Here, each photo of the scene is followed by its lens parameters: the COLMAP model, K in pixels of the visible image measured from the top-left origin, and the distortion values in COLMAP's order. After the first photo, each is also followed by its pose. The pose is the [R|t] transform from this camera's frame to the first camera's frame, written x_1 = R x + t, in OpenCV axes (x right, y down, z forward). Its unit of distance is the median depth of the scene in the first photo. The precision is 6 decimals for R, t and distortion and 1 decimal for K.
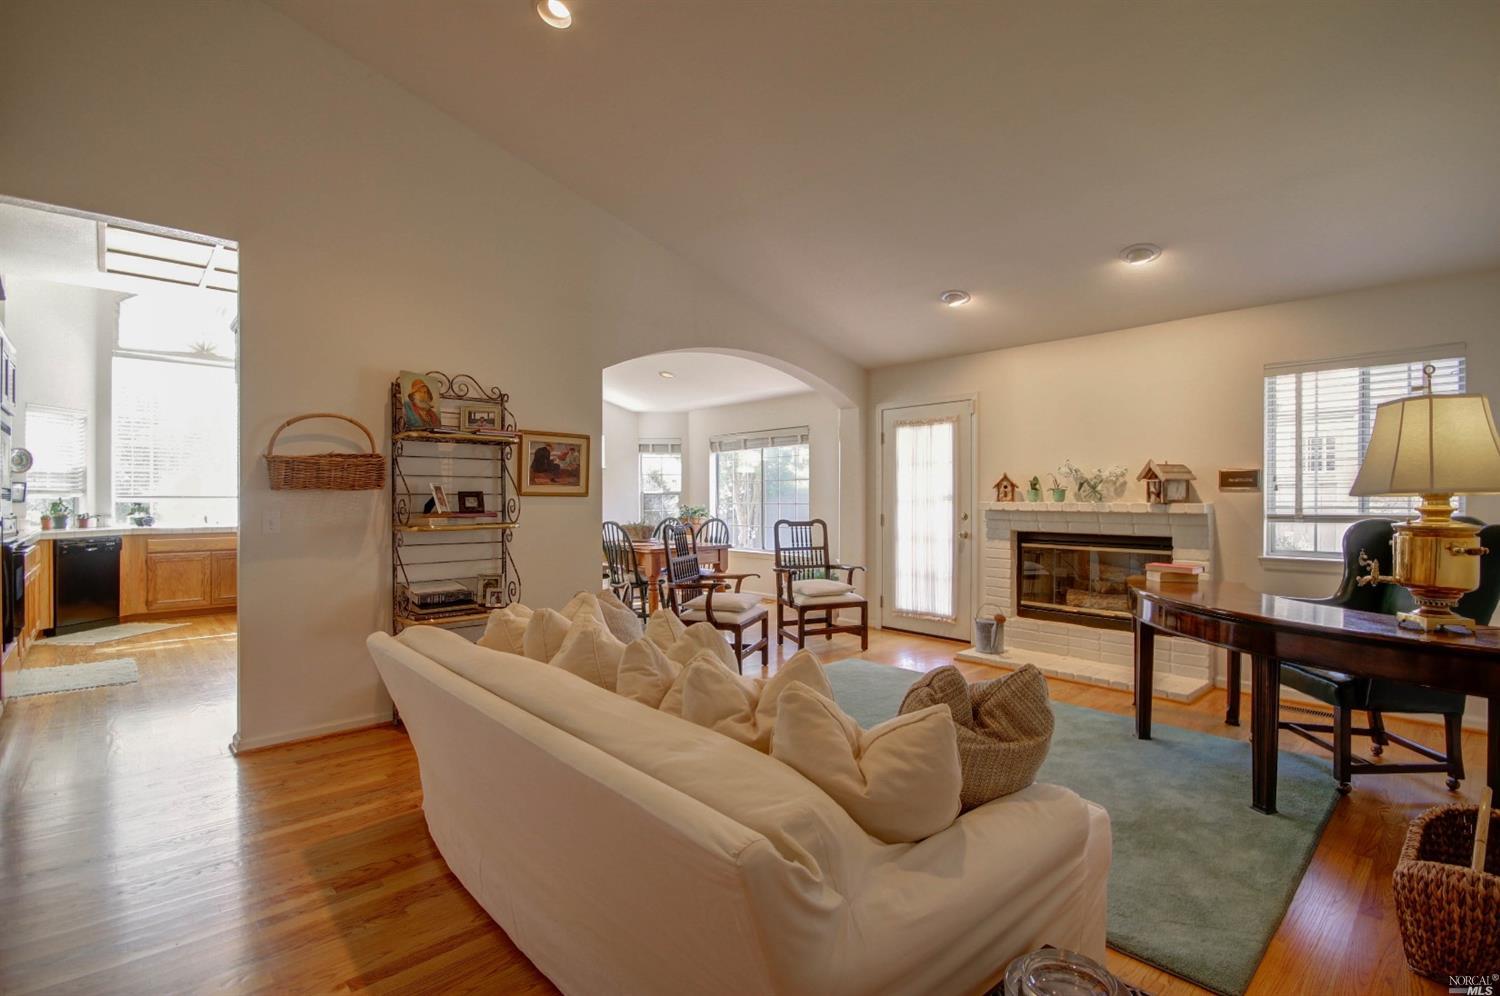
lens RADIAL K [[700.1, 0, 758.5], [0, 700.1, 496.9], [0, 0, 1]] dist [-0.000866, -0.003782]
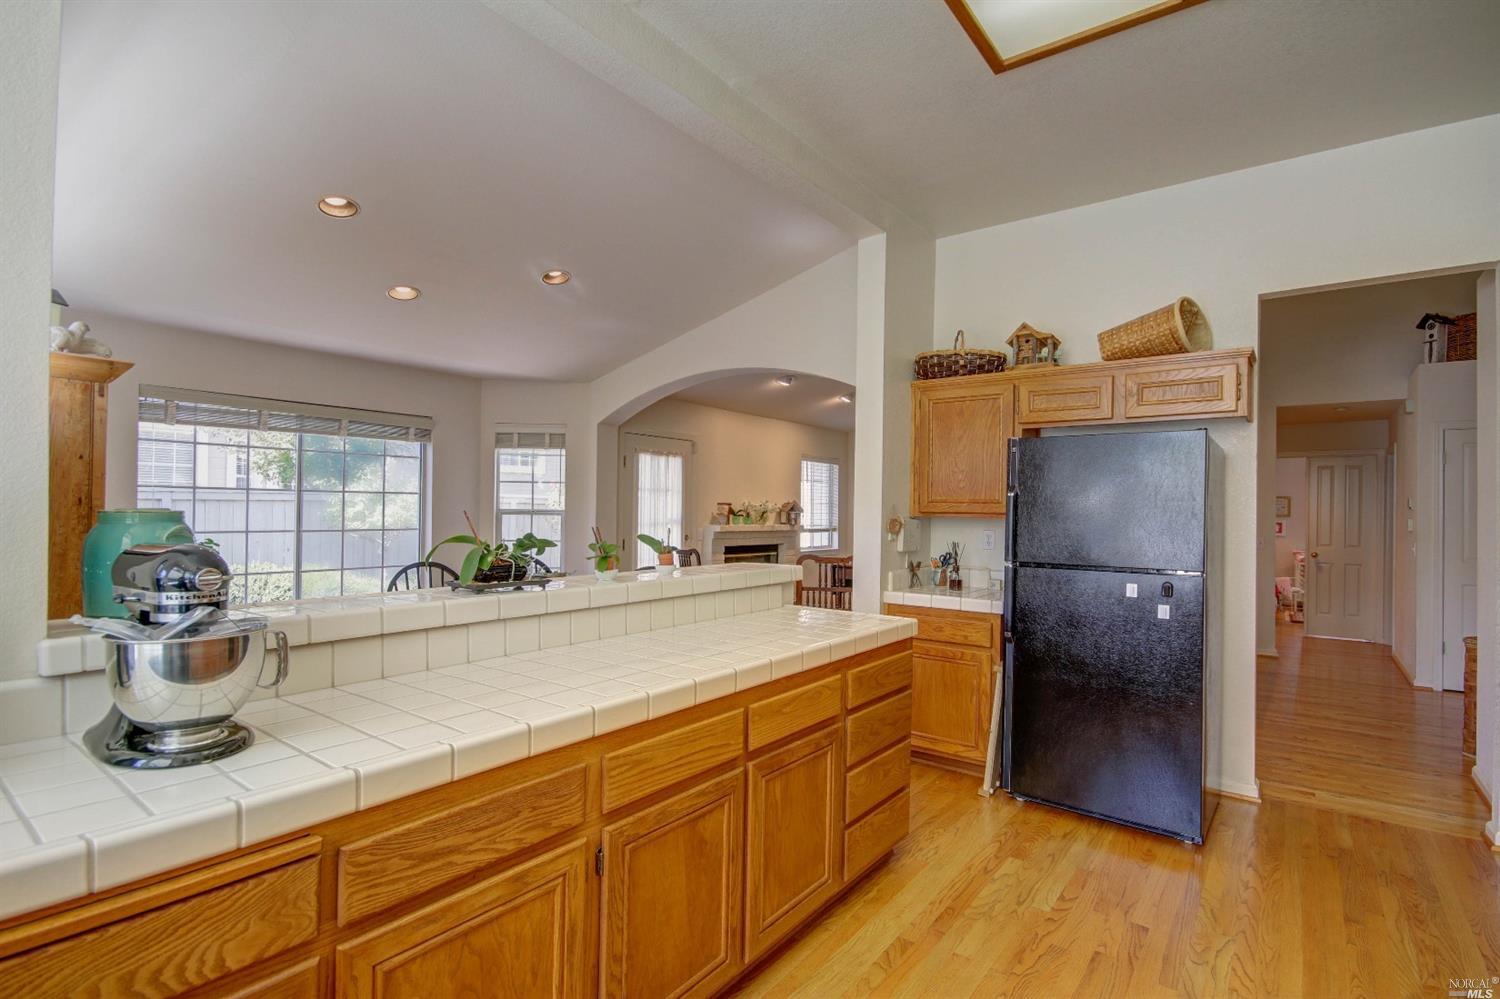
lens RADIAL K [[700.1, 0, 741.7], [0, 700.1, 503.1], [0, 0, 1]] dist [-0.000866, -0.003782]
pose [[-0.171112, 0.014455, 0.985146, -1.025188], [-0.006247, 0.999856, -0.015756, -0.014439], [-0.985232, -0.008850, -0.170997, 1.278827]]
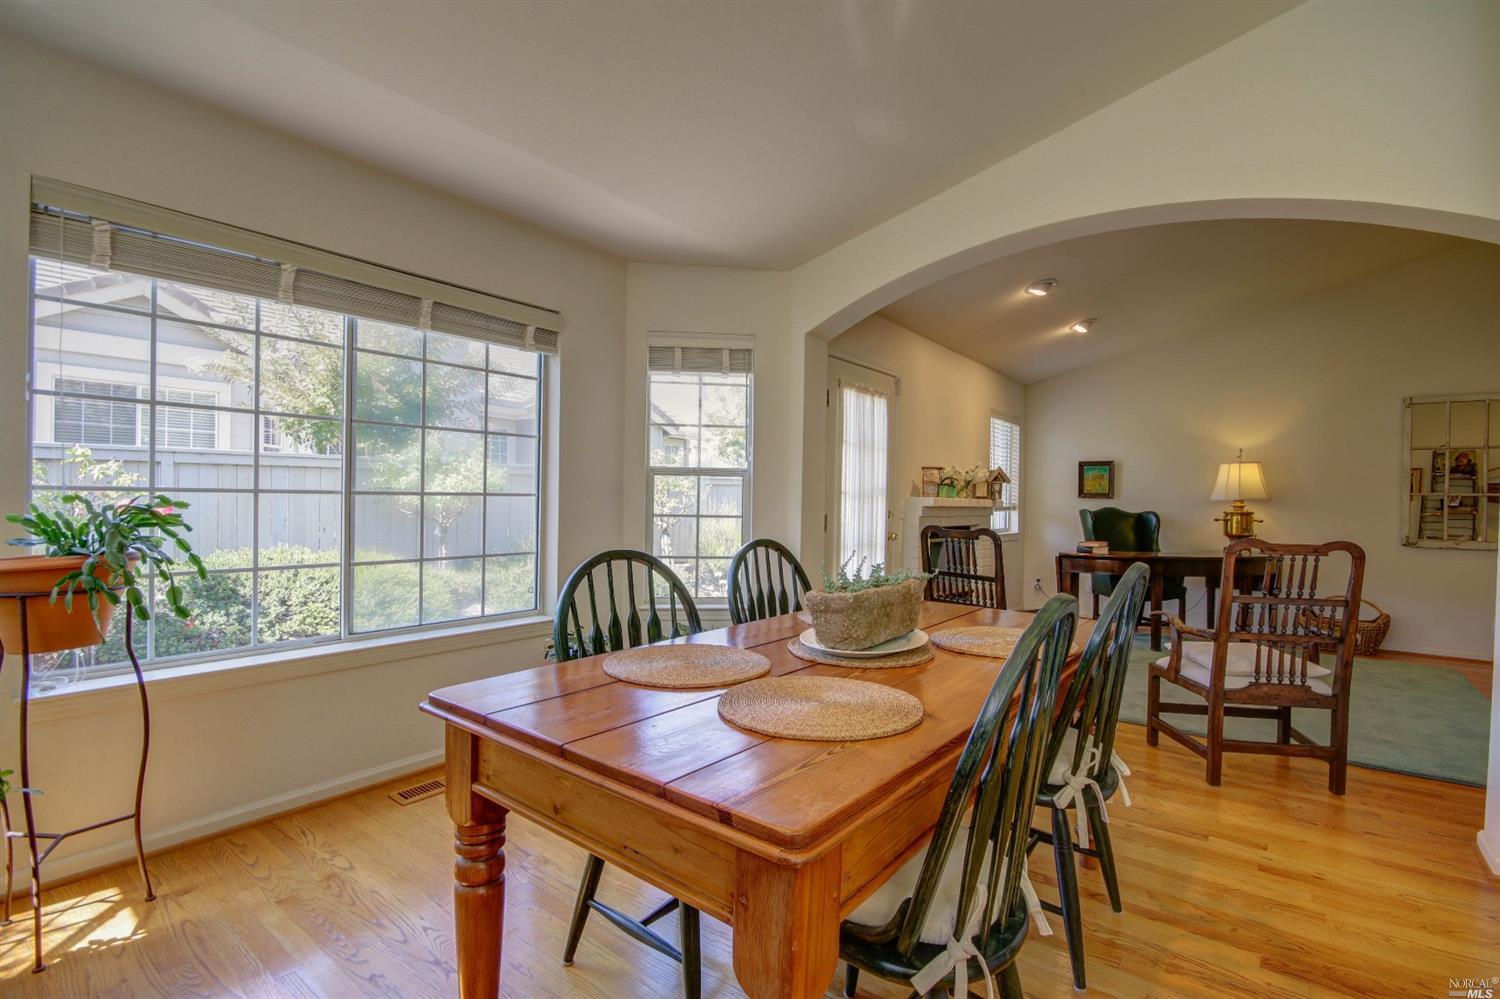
lens RADIAL K [[700.1, 0, 758.9], [0, 700.1, 501.2], [0, 0, 1]] dist [-0.000866, -0.003782]
pose [[-0.155583, -0.007701, 0.987793, -0.602130], [-0.014854, 0.999875, 0.005455, 0.009917], [-0.987711, -0.013824, -0.155678, 1.465132]]
